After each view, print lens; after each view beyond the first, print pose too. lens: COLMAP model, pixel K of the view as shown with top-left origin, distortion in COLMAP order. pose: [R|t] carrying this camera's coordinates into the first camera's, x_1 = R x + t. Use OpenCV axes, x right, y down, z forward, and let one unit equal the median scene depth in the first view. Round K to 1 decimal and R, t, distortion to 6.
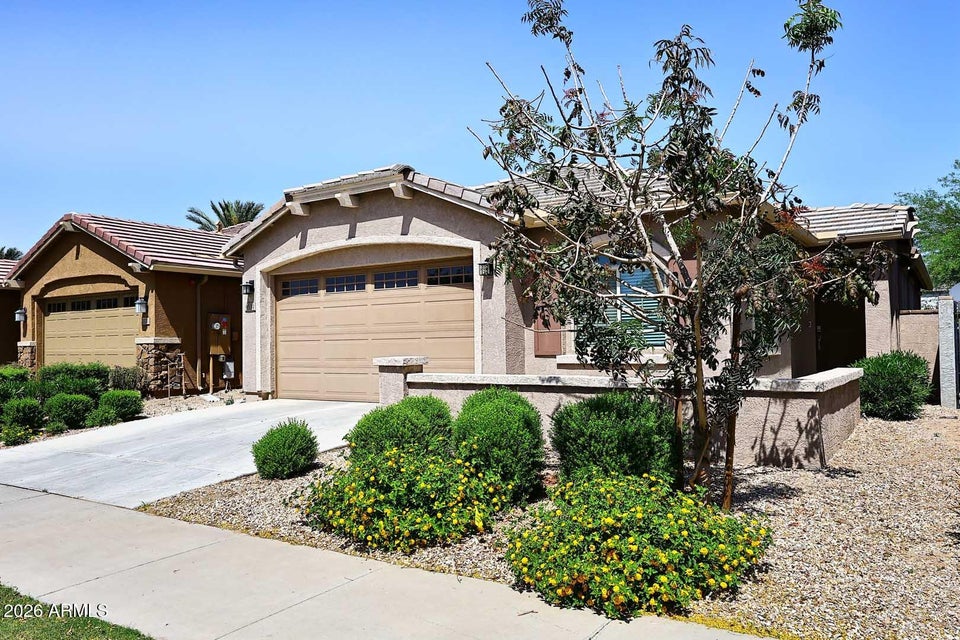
lens RADIAL K [[709.5, 0, 479.3], [0, 709.5, 325.1], [0, 0, 1]] dist [0.001987, -0.000892]
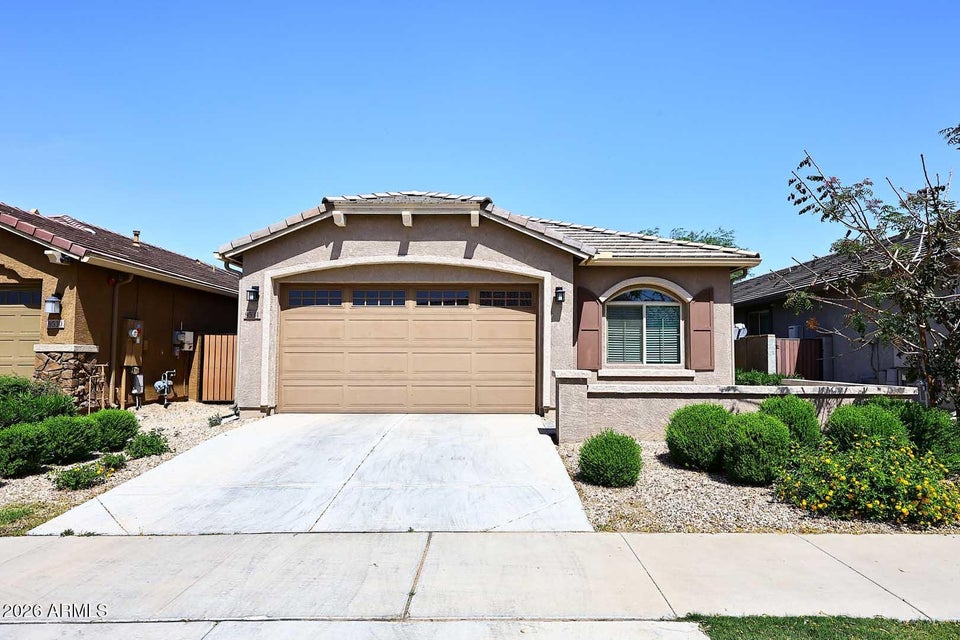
lens RADIAL K [[578.3, 0, 485.3], [0, 578.3, 325.0], [0, 0, 1]] dist [0.005434, -0.001027]
pose [[0.832894, 0.048616, 0.551292, -0.522887], [-0.029862, 0.998631, -0.042950, 0.011771], [-0.552626, 0.019310, 0.833206, 0.222126]]
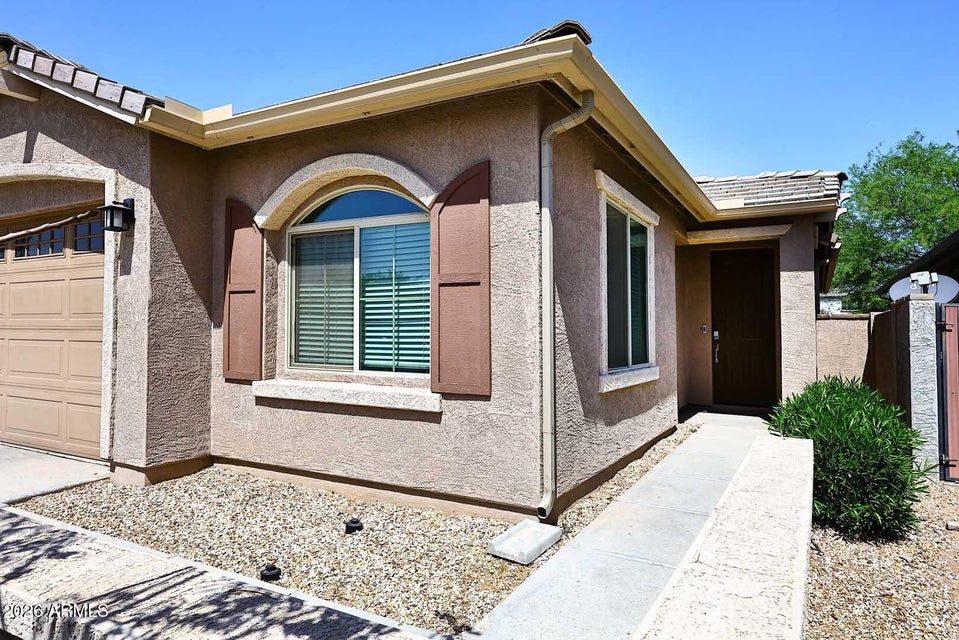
lens RADIAL K [[607.9, 0, 478.9], [0, 607.9, 315.6], [0, 0, 1]] dist [-0.007484, 0.001044]
pose [[0.997121, 0.025327, 0.071478, 0.211406], [-0.025330, 0.999679, -0.000865, -0.010168], [-0.071477, -0.000948, 0.997442, 0.439084]]
